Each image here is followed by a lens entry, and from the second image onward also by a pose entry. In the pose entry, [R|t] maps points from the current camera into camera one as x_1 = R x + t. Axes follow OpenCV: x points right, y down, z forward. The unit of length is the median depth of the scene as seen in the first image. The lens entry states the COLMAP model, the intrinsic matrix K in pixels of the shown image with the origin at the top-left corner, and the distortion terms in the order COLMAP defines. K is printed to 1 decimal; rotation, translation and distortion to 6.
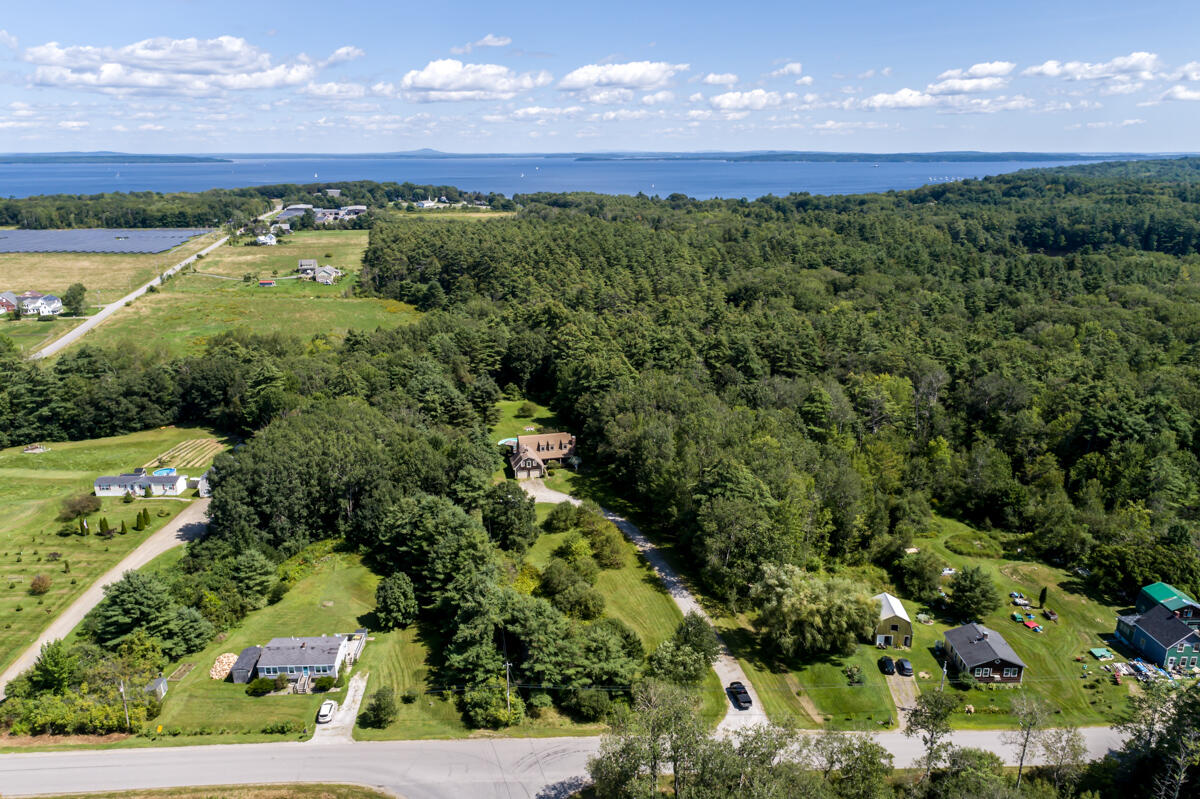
lens RADIAL K [[813.6, 0, 599.3], [0, 813.6, 403.0], [0, 0, 1]] dist [-0.003564, 0.014914]
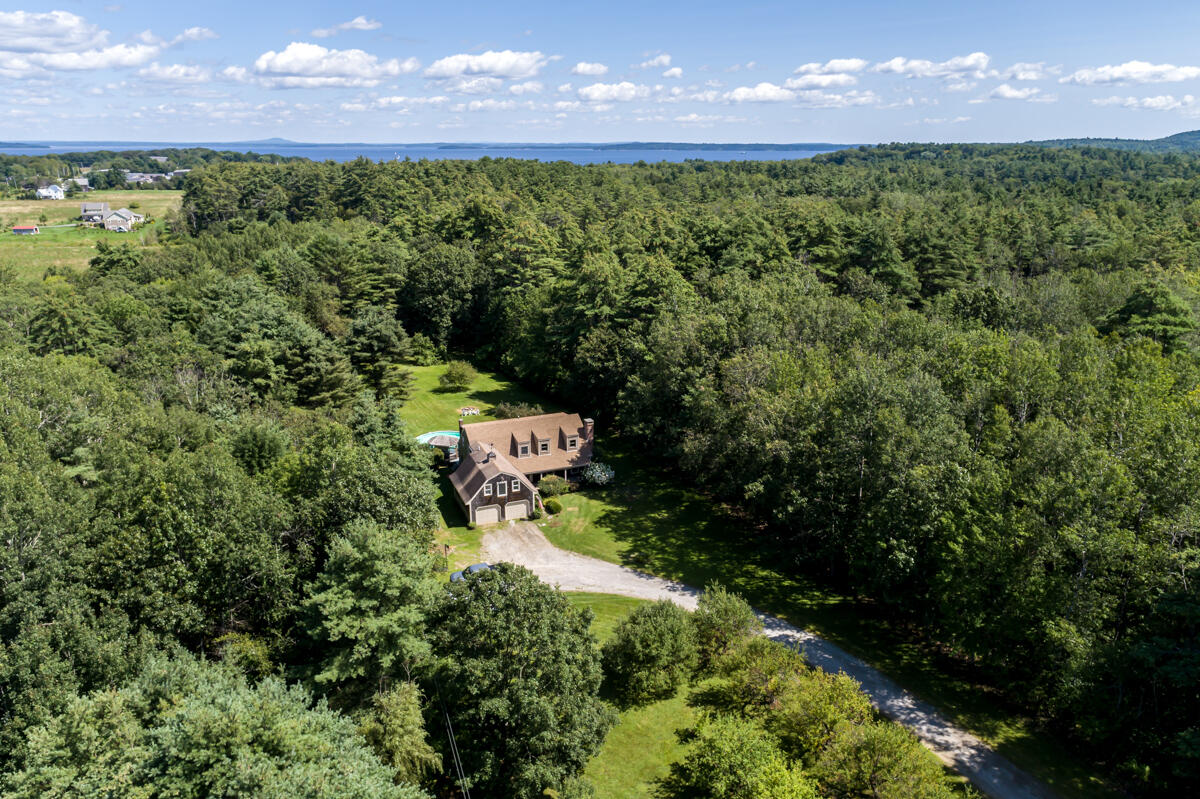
lens RADIAL K [[813.6, 0, 604.2], [0, 813.6, 394.8], [0, 0, 1]] dist [-0.003564, 0.014914]
pose [[0.986323, -0.039915, 0.159921, -0.092758], [0.040652, 0.999172, -0.001343, 0.028033], [-0.159735, 0.007826, 0.987129, 0.544320]]
